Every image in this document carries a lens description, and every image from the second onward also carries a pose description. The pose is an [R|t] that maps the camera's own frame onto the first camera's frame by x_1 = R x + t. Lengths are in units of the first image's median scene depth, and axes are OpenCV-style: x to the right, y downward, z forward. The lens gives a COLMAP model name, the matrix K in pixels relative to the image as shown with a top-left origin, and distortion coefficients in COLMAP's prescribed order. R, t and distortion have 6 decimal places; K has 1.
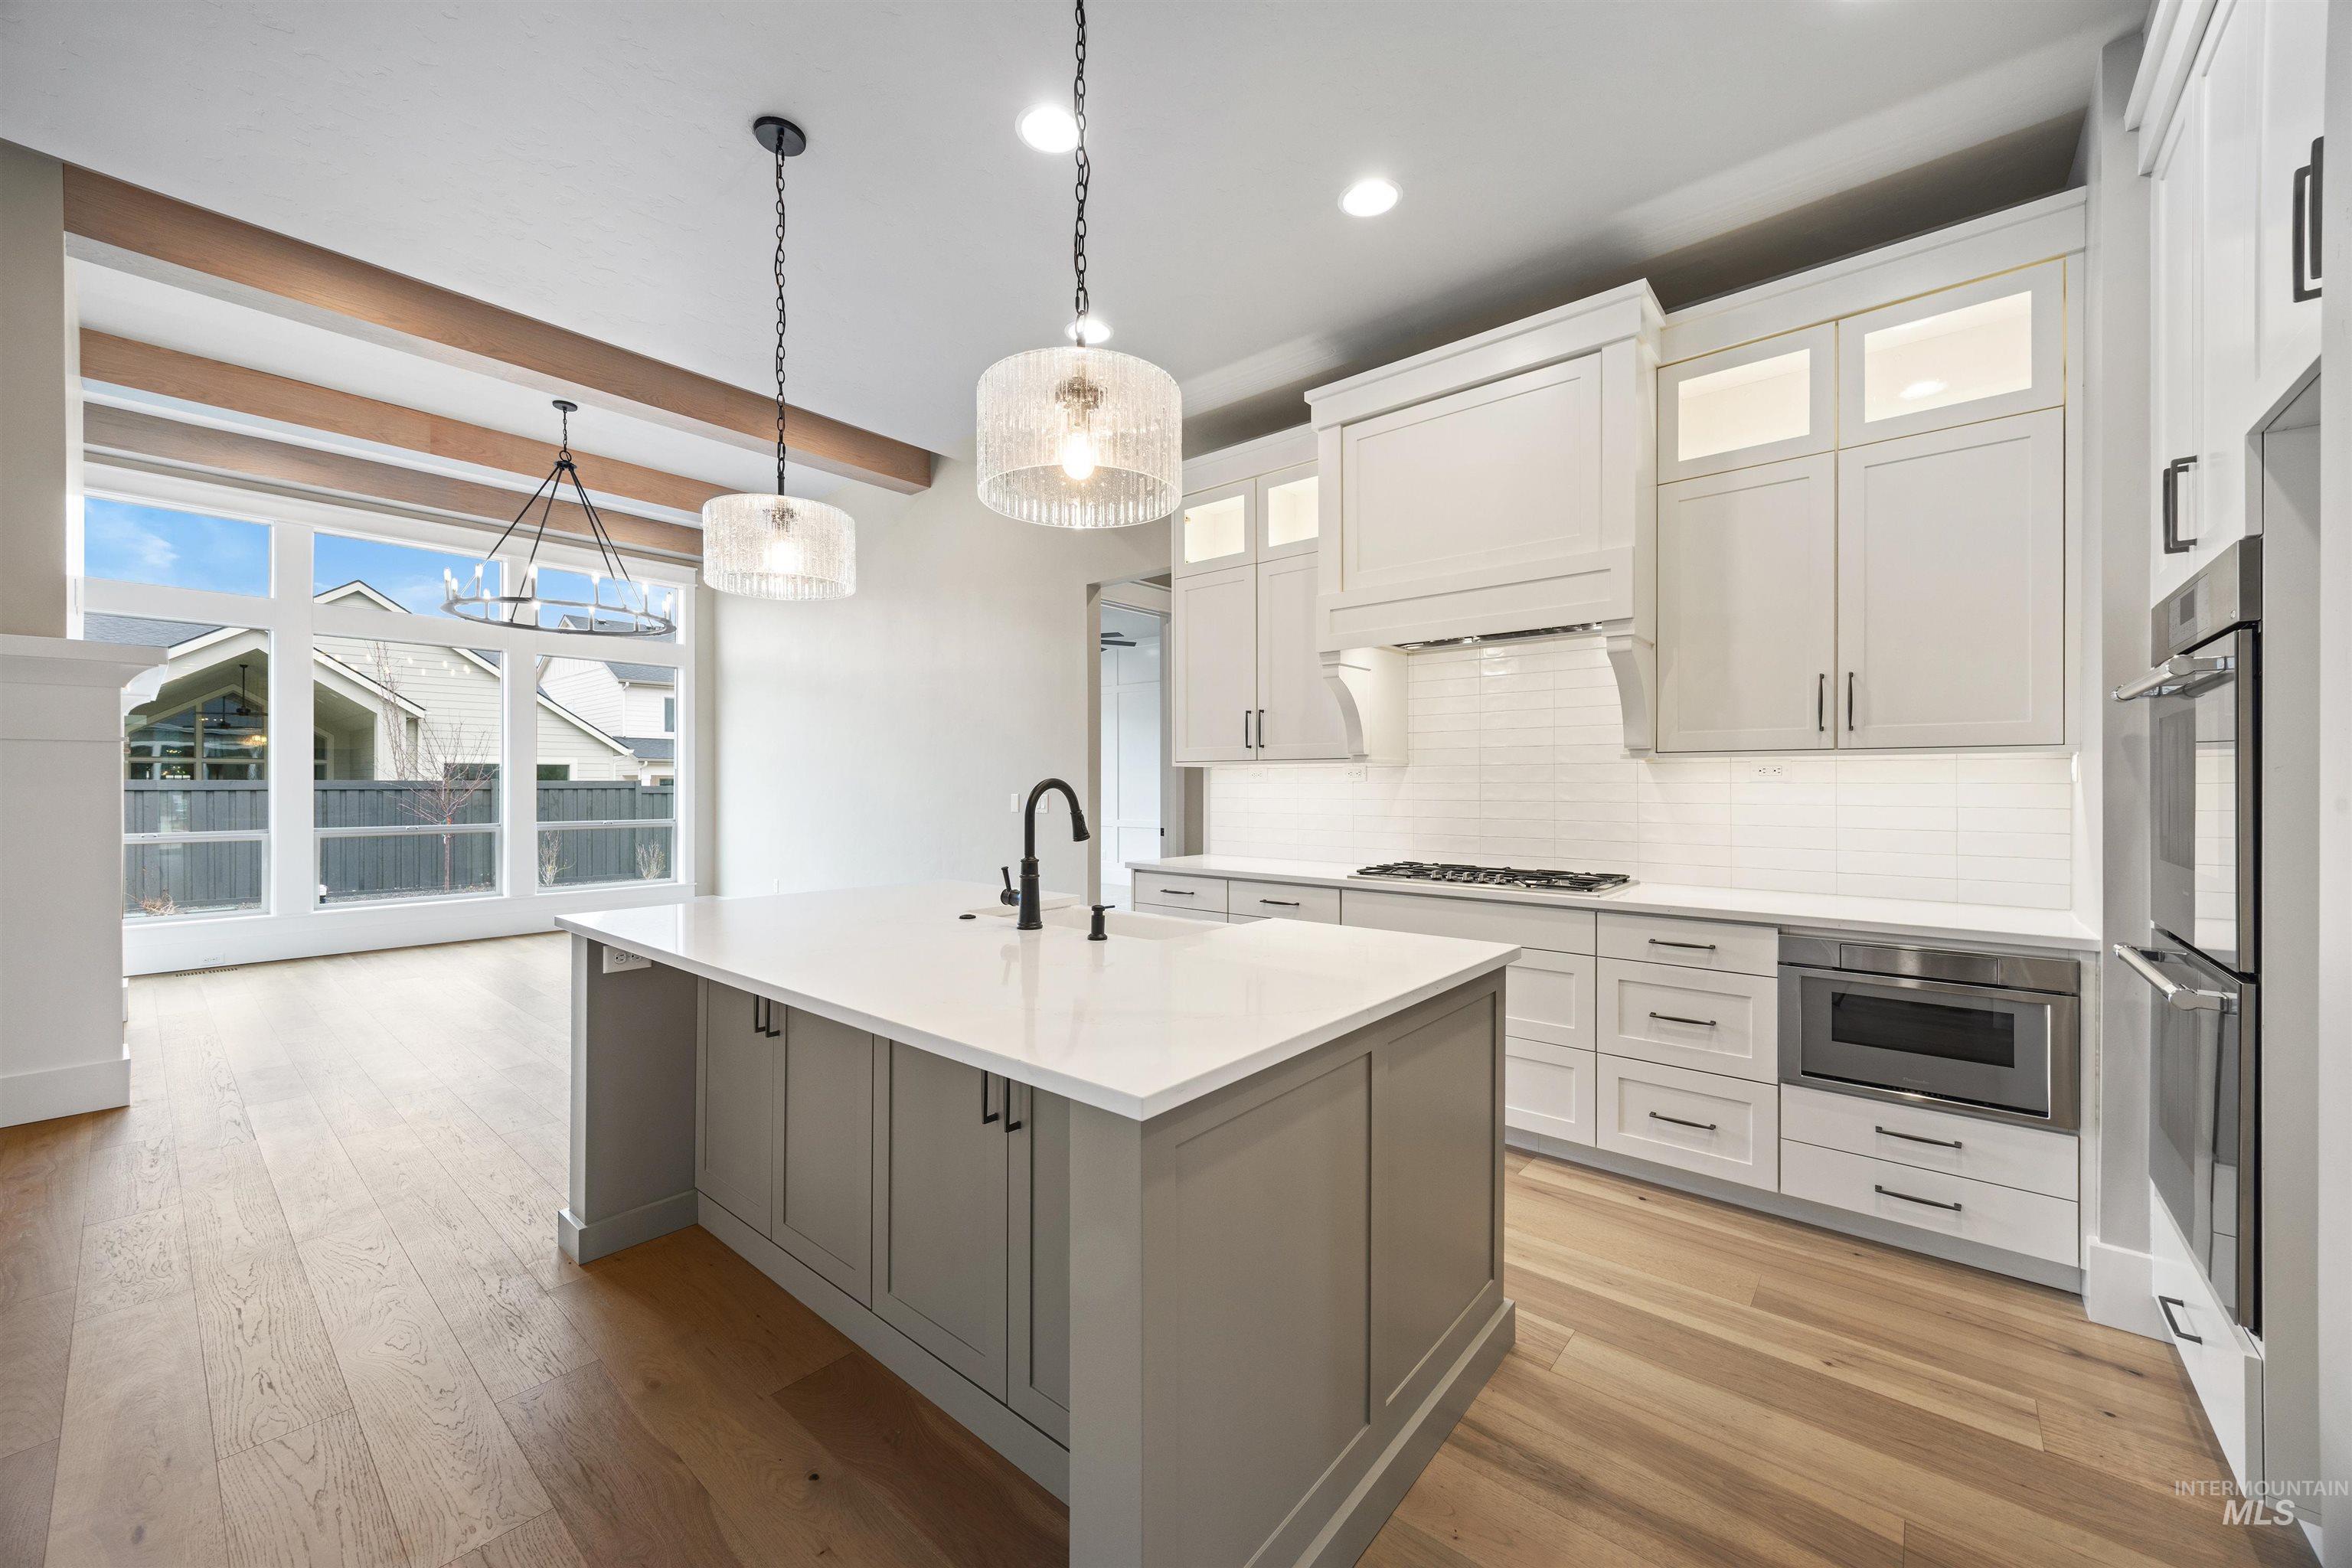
lens RADIAL K [[891.3, 0, 1176.0], [0, 891.3, 784.0], [0, 0, 1]] dist [0.001833, -0.000023]
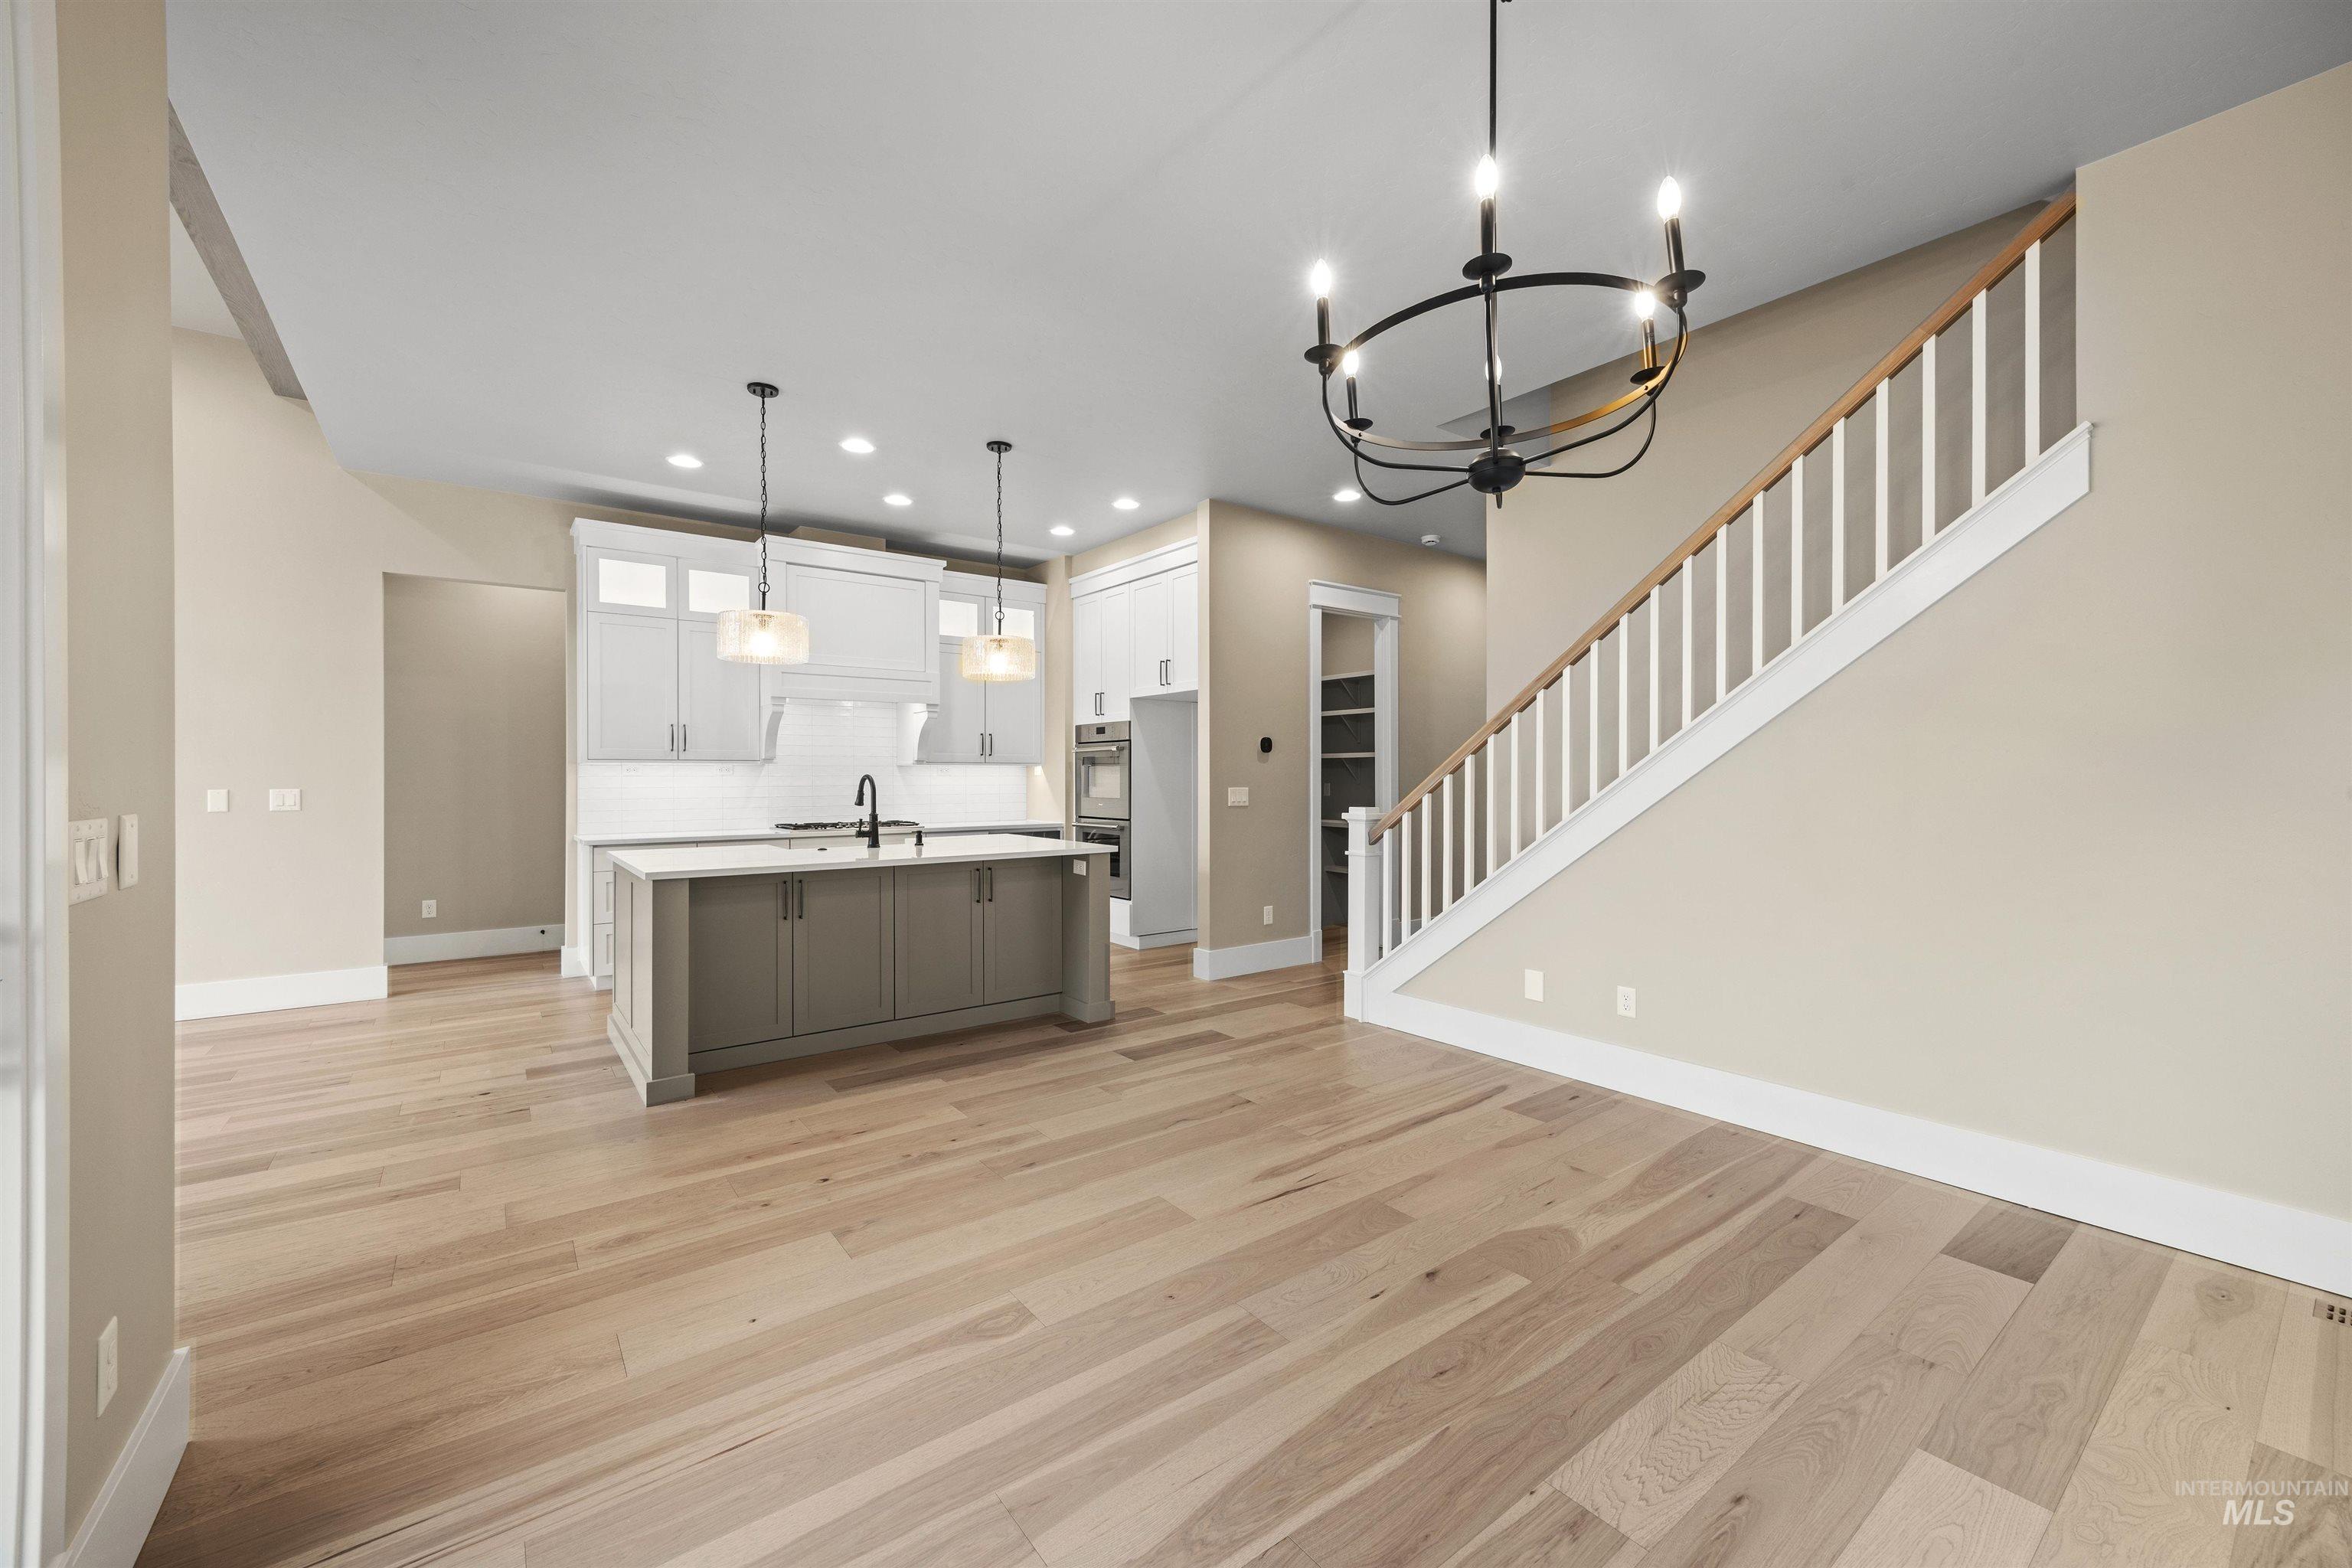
lens RADIAL K [[913.5, 0, 1171.7], [0, 913.5, 774.7], [0, 0, 1]] dist [0.003550, 0.000066]
pose [[0.218805, -0.001321, 0.975768, -1.774024], [0.000979, 0.999999, 0.001134, -0.006529], [-0.975768, 0.000707, 0.218806, -0.110743]]
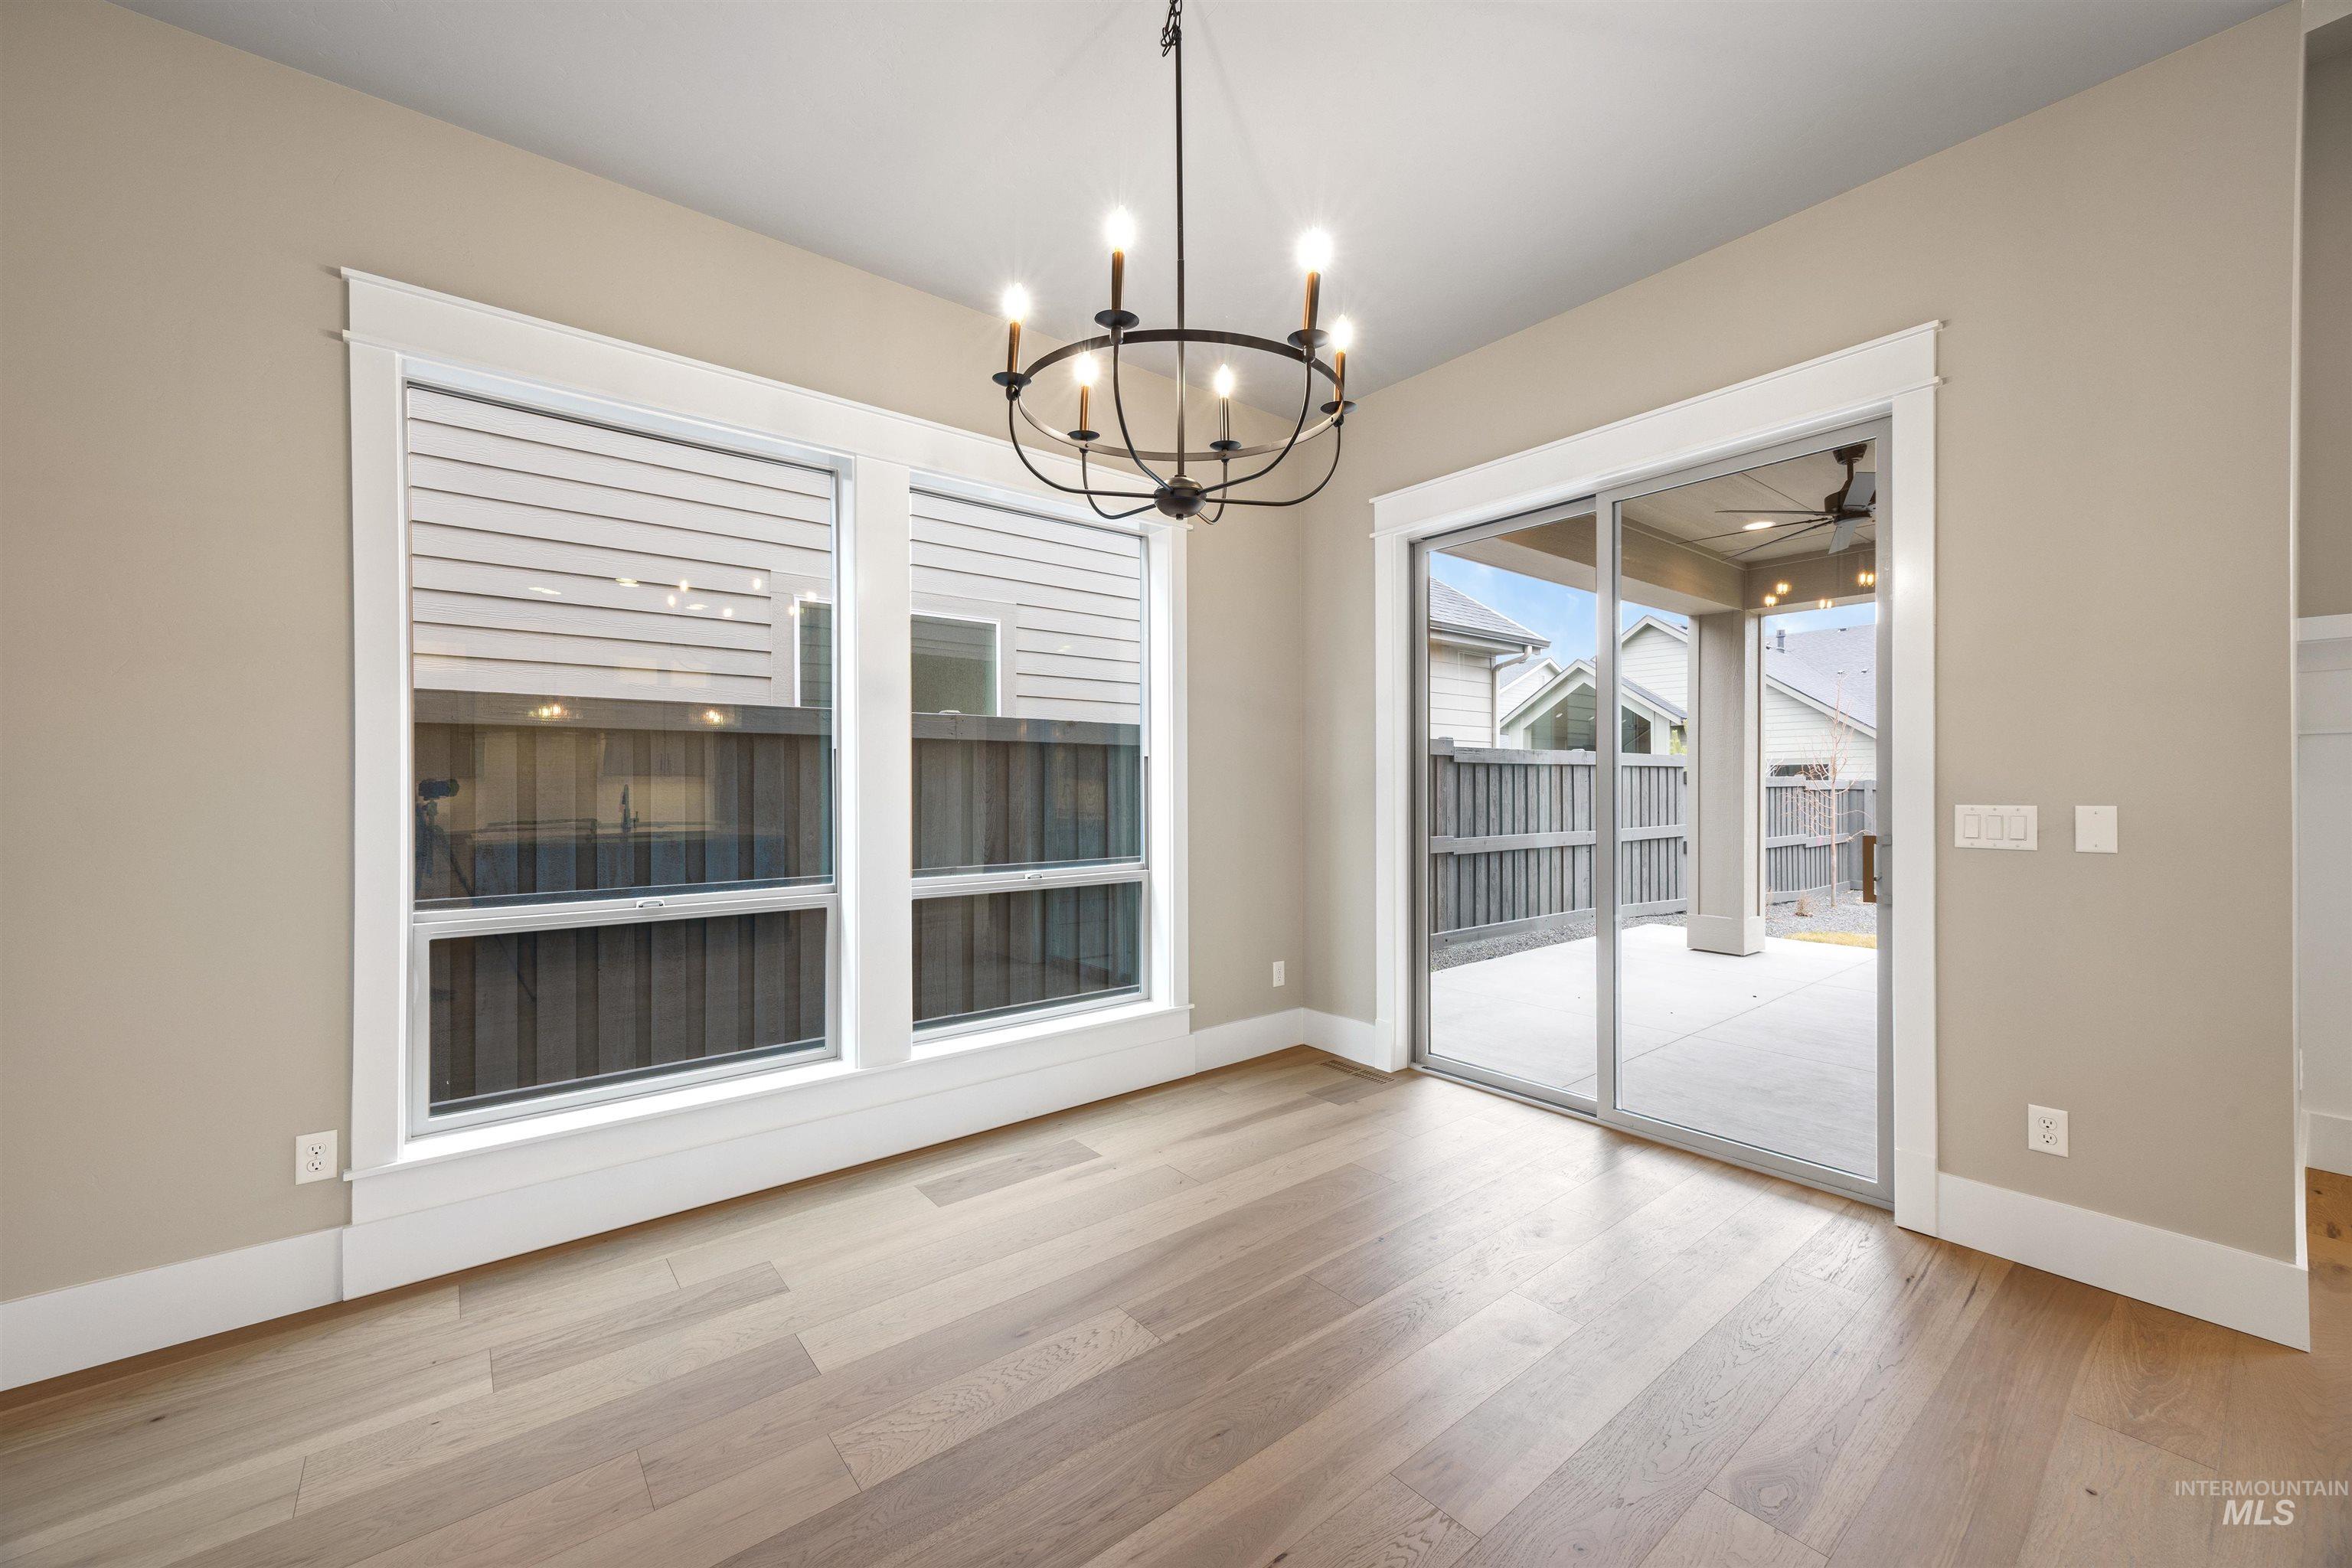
lens RADIAL K [[904.8, 0, 1161.8], [0, 904.8, 787.5], [0, 0, 1]] dist [0.005105, -0.000022]
pose [[-0.196343, 0.001415, -0.980534, -0.344573], [0.001453, 0.999998, 0.001152, -0.002470], [0.980534, -0.001198, -0.196344, -0.069996]]
